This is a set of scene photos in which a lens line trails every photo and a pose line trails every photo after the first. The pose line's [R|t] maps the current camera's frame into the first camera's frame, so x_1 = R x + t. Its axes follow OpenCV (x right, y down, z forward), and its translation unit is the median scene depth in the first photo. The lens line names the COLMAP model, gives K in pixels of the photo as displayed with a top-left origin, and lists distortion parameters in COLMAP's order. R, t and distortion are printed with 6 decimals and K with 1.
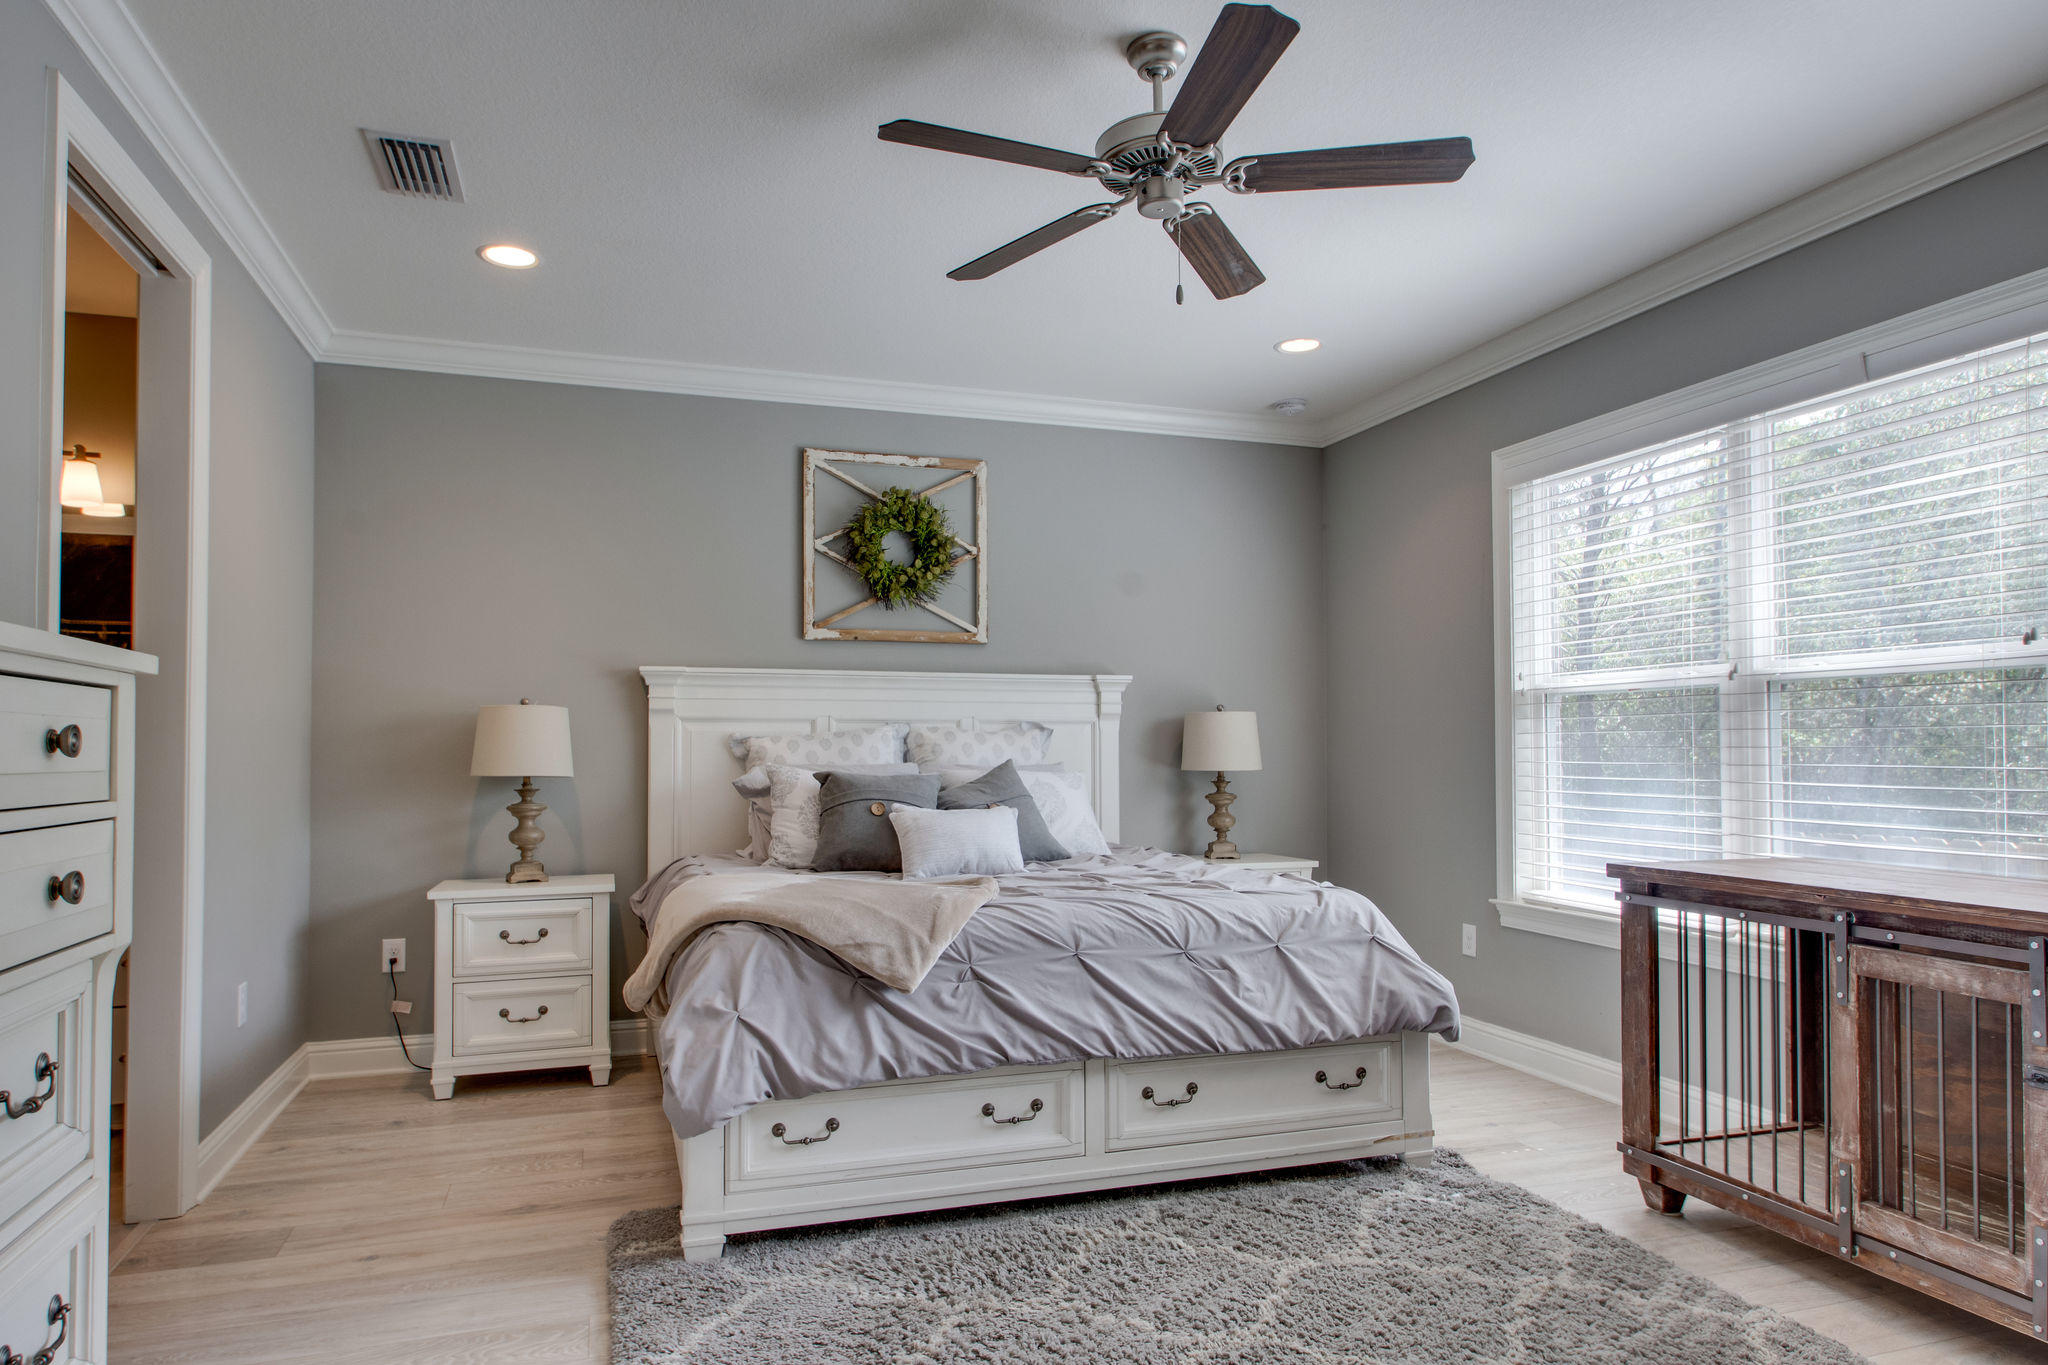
lens RADIAL K [[1265.5, 0, 1019.2], [0, 1265.5, 717.5], [0, 0, 1]] dist [0.002931, 0.000986]
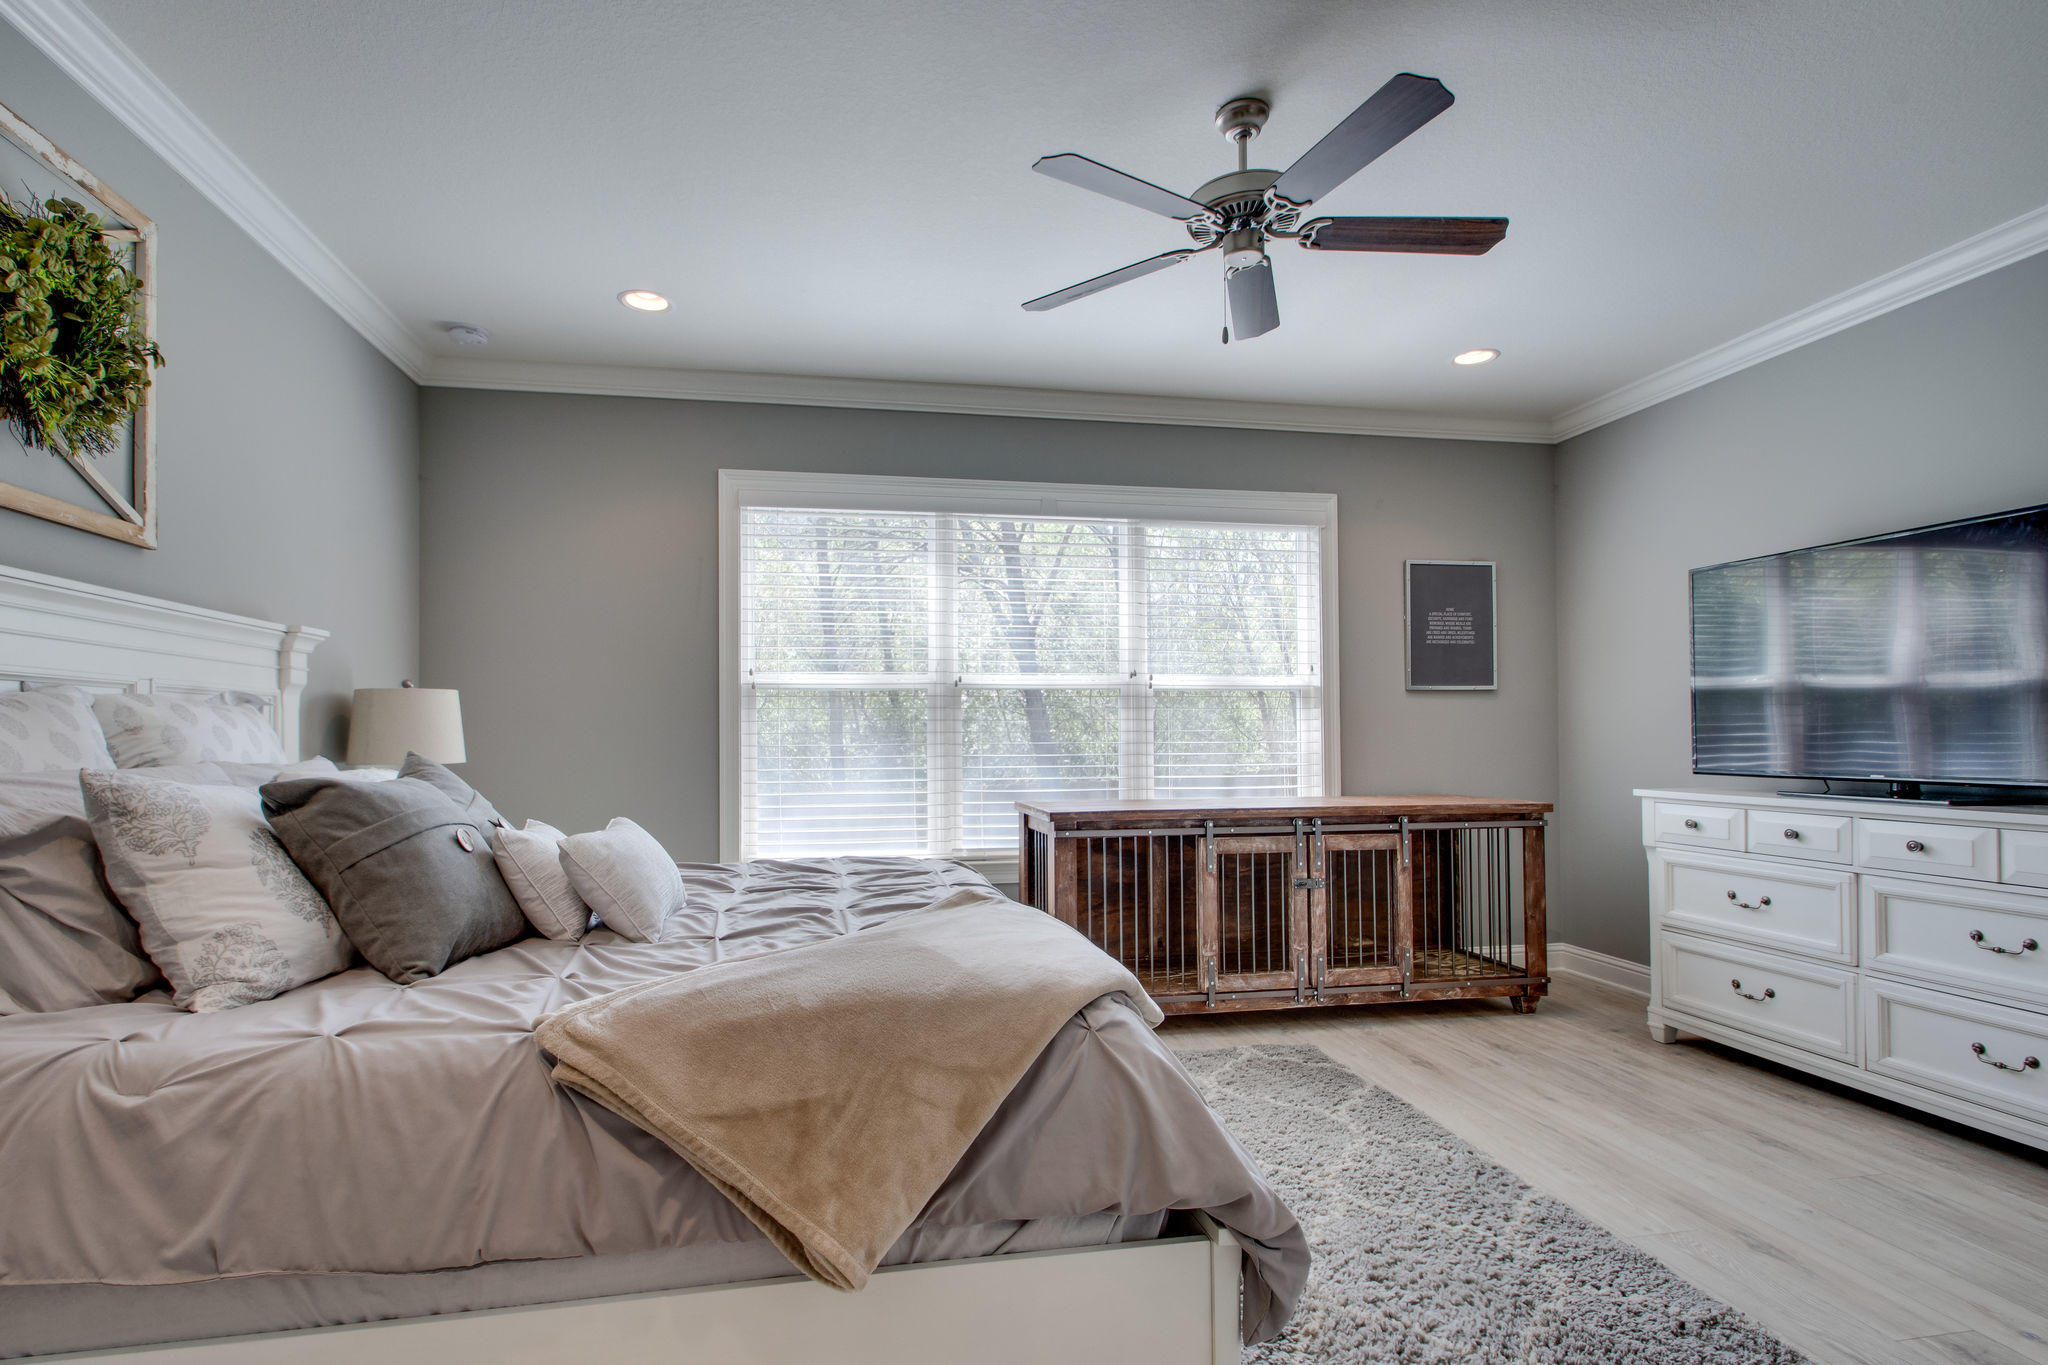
lens RADIAL K [[994.5, 0, 1026.0], [0, 994.5, 710.9], [0, 0, 1]] dist [0.000685, -0.000933]
pose [[0.121293, 0.023637, 0.992335, -0.499983], [-0.018309, 0.999600, -0.021573, 0.019135], [-0.992448, -0.015552, 0.121677, 0.676502]]
